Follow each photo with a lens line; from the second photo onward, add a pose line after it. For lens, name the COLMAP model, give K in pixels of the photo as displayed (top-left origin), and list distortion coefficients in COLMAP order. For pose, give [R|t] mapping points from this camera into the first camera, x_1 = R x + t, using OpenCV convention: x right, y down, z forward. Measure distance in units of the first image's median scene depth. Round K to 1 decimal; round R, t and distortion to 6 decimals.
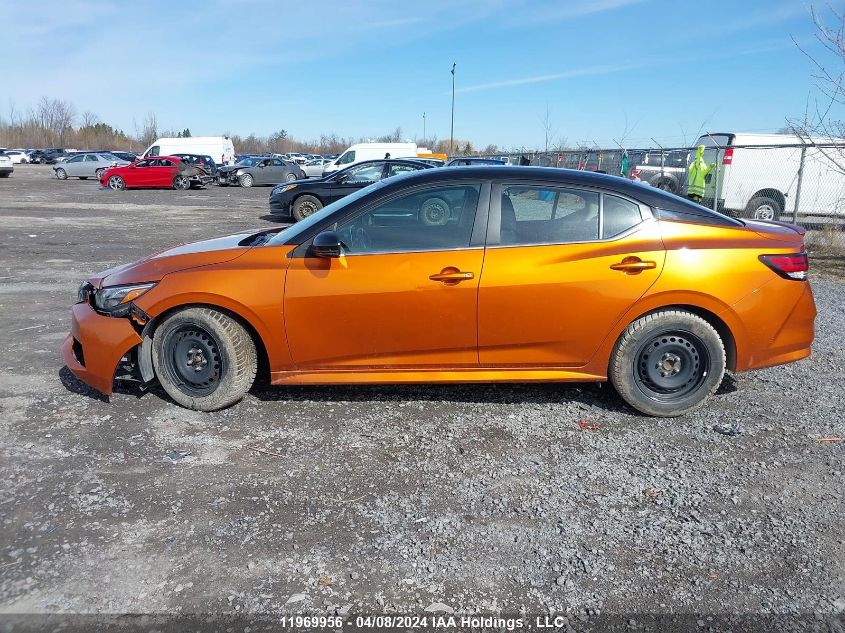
lens RADIAL K [[675.4, 0, 422.5], [0, 675.4, 316.5], [0, 0, 1]] dist [0.009029, -0.002024]
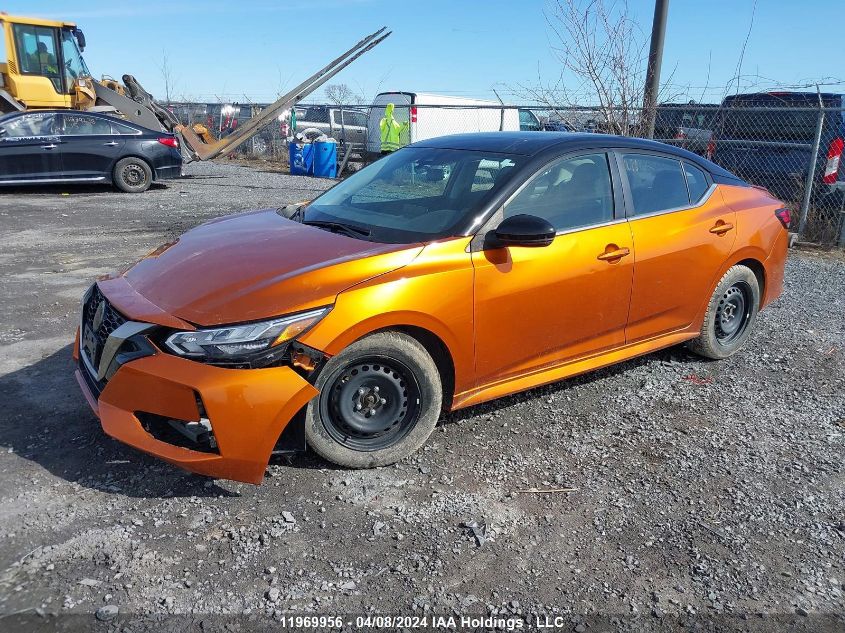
lens RADIAL K [[675.4, 0, 422.5], [0, 675.4, 316.5], [0, 0, 1]] dist [0.009029, -0.002024]
pose [[0.809420, -0.153629, 0.566777, -0.198556], [0.115291, 0.987962, 0.103145, -0.027993], [-0.575801, -0.018143, 0.817389, 0.104626]]
